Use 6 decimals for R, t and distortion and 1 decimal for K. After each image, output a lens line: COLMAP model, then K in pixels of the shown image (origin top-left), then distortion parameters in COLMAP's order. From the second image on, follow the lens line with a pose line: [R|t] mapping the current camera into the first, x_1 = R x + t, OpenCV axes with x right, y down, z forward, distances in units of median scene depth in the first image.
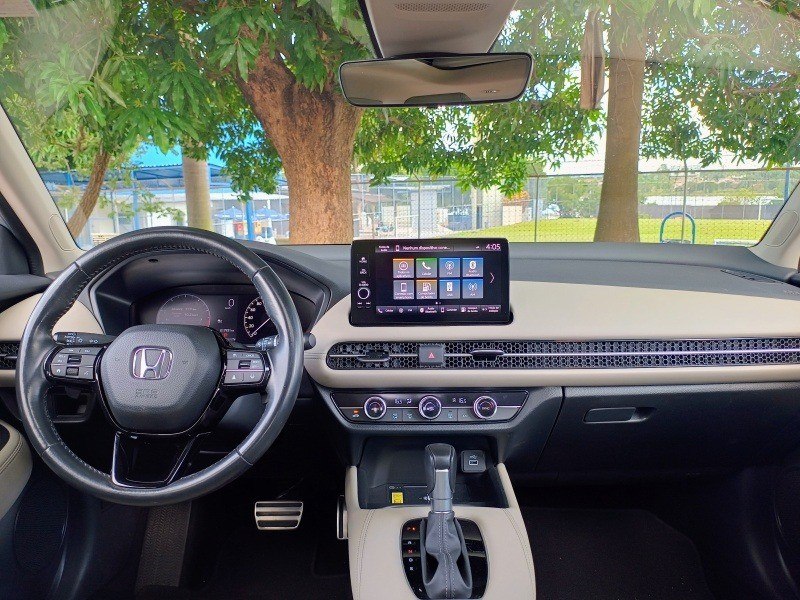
lens RADIAL K [[590.7, 0, 400.0], [0, 590.7, 300.0], [0, 0, 1]] dist [0.088614, -0.189596]
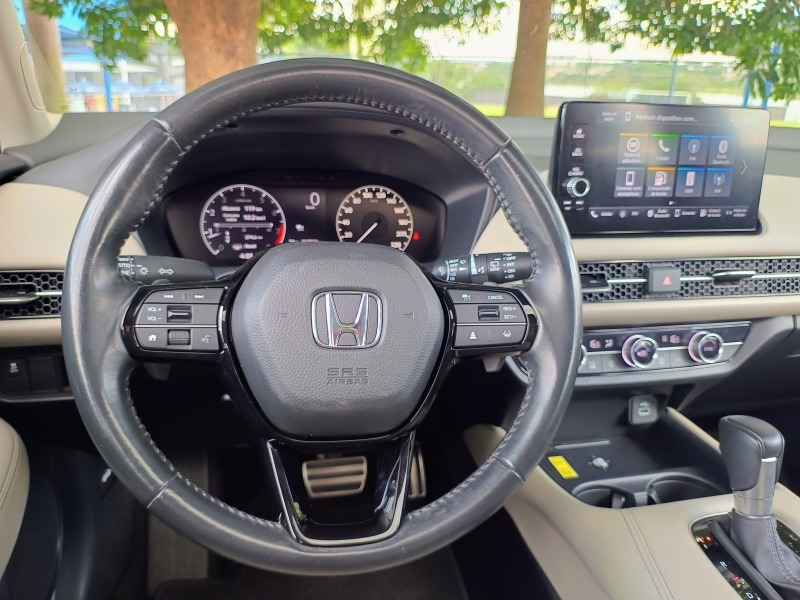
lens RADIAL K [[606.9, 0, 396.7], [0, 606.9, 298.3], [0, 0, 1]] dist [0.007080, -0.076520]
pose [[0.980583, -0.027459, 0.194174, -0.369124], [-0.007265, 0.984382, 0.175895, -0.006702], [-0.195972, -0.173890, 0.965069, 0.362677]]
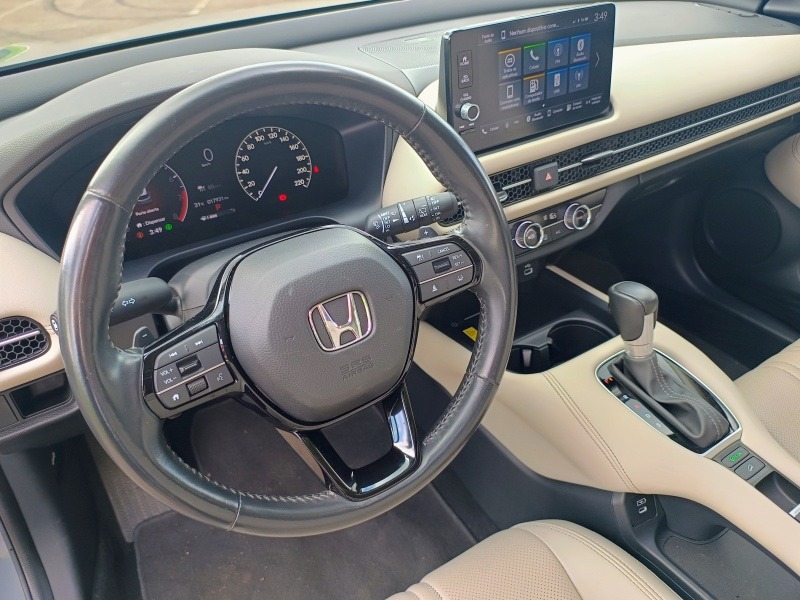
lens RADIAL K [[596.1, 0, 413.7], [0, 596.1, 298.7], [0, 0, 1]] dist [0.055479, -0.146672]
pose [[0.851106, -0.322291, 0.414424, -0.460866], [0.112609, 0.883086, 0.455497, -0.139784], [-0.512775, -0.341009, 0.787893, 0.383406]]
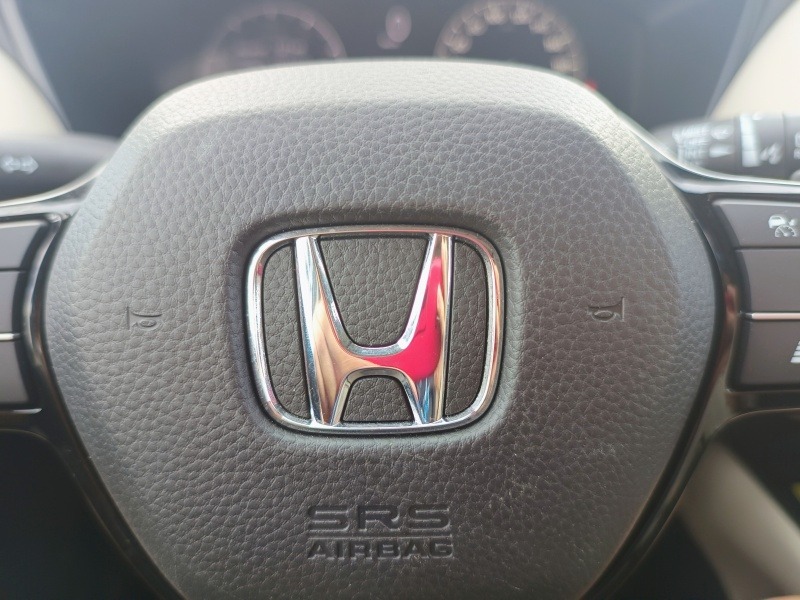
lens RADIAL K [[583.7, 0, 400.0], [0, 583.7, 300.0], [0, 0, 1]] dist [-0.001392, -0.070724]
pose [[0.997699, -0.048937, -0.046932, -0.310107], [0.062431, 0.933065, 0.354248, 0.038054], [0.026455, -0.356363, 0.933973, 0.676323]]
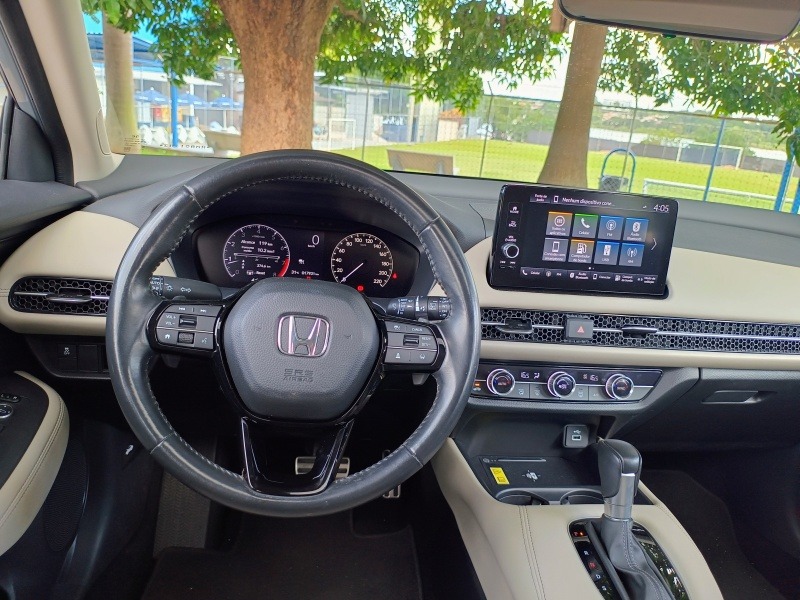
lens RADIAL K [[596.1, 0, 413.7], [0, 596.1, 298.7], [0, 0, 1]] dist [0.055479, -0.146672]
pose [[0.985196, 0.067330, 0.157657, -0.309444], [-0.089389, 0.986489, 0.137290, -0.045566], [-0.146283, -0.149351, 0.977904, 0.182423]]
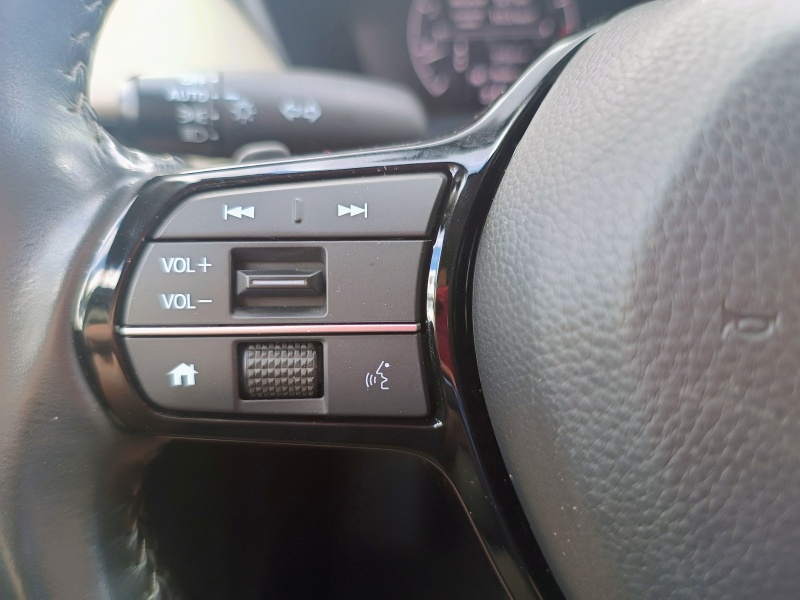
lens RADIAL K [[606.9, 0, 396.7], [0, 606.9, 298.3], [0, 0, 1]] dist [0.007080, -0.076520]
pose [[0.983617, -0.005630, -0.180183, -0.395565], [0.073741, 0.924630, 0.373660, 0.043441], [0.164498, -0.380825, 0.909897, 0.702161]]
